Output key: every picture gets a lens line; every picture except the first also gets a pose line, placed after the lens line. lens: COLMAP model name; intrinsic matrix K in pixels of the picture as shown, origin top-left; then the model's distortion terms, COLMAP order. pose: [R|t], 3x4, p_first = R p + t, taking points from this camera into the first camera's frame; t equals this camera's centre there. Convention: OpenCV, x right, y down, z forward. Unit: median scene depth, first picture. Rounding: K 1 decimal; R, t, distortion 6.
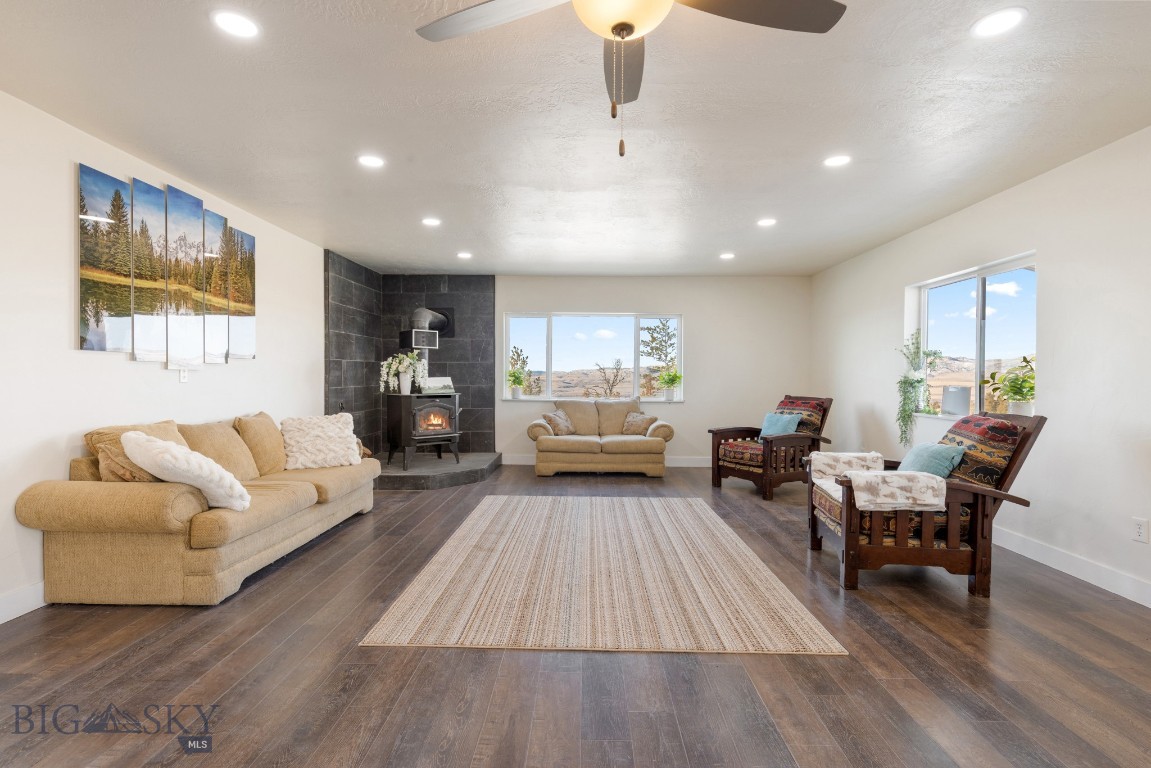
lens RADIAL K [[549.7, 0, 577.2], [0, 549.7, 383.5], [0, 0, 1]] dist [0.003347, -0.000193]
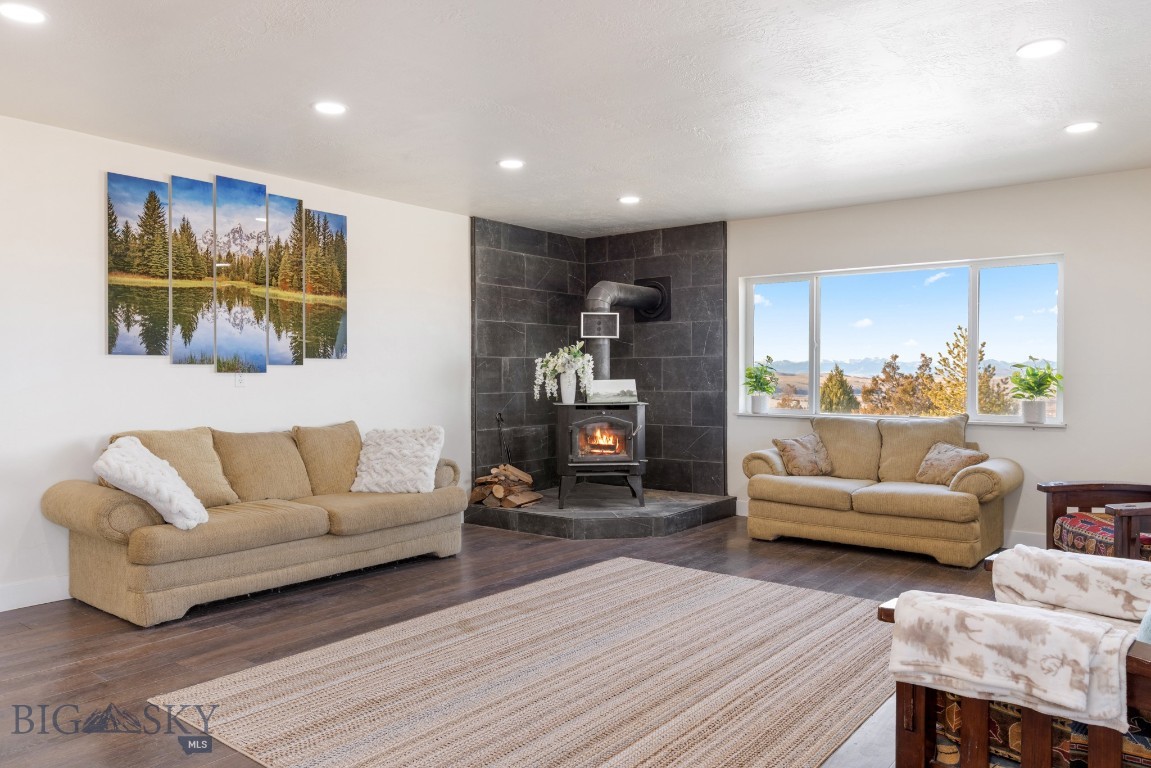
lens RADIAL K [[813.2, 0, 573.6], [0, 813.2, 382.7], [0, 0, 1]] dist [0.006110, -0.004737]
pose [[0.796728, 0.000189, -0.604338, 0.516232], [-0.003732, 0.999982, -0.004608, -0.003871], [0.604326, 0.005926, 0.796715, 0.236102]]
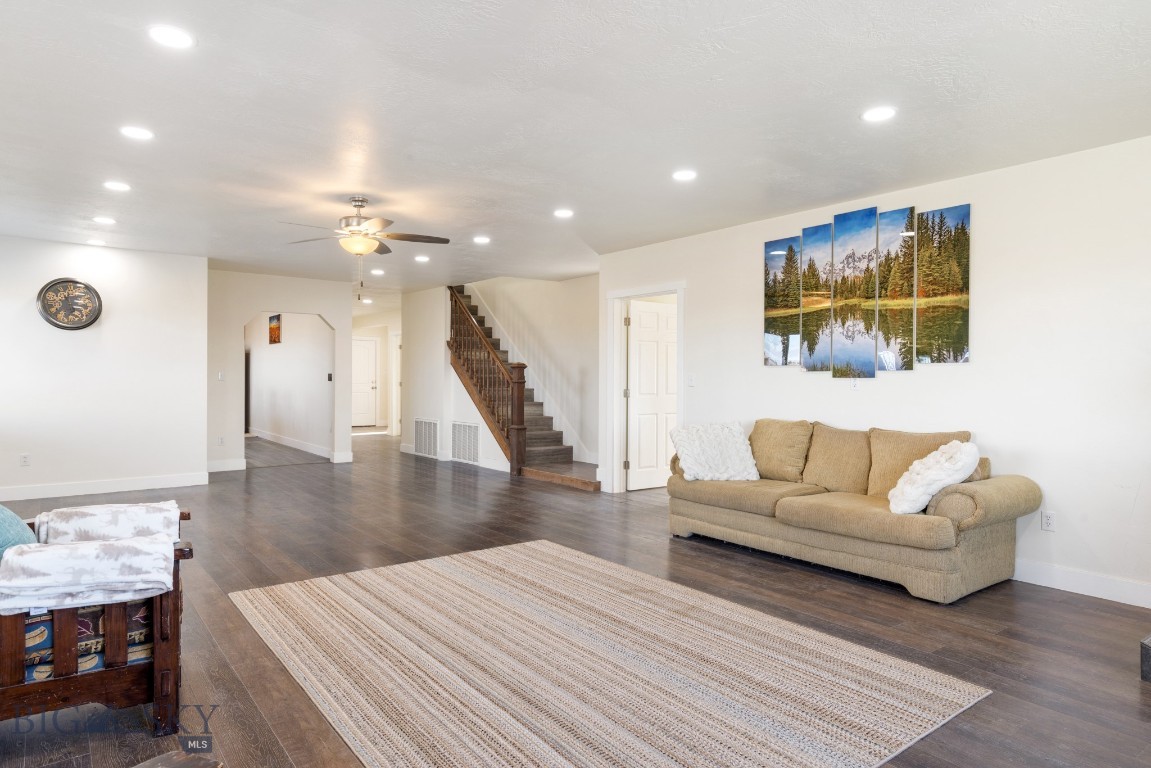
lens RADIAL K [[689.1, 0, 577.9], [0, 689.1, 382.9], [0, 0, 1]] dist [0.006637, -0.000096]
pose [[-0.784041, -0.005633, -0.620684, 0.497093], [-0.016735, 0.999787, 0.012066, -0.020729], [0.620484, 0.019847, -0.783968, 1.602899]]
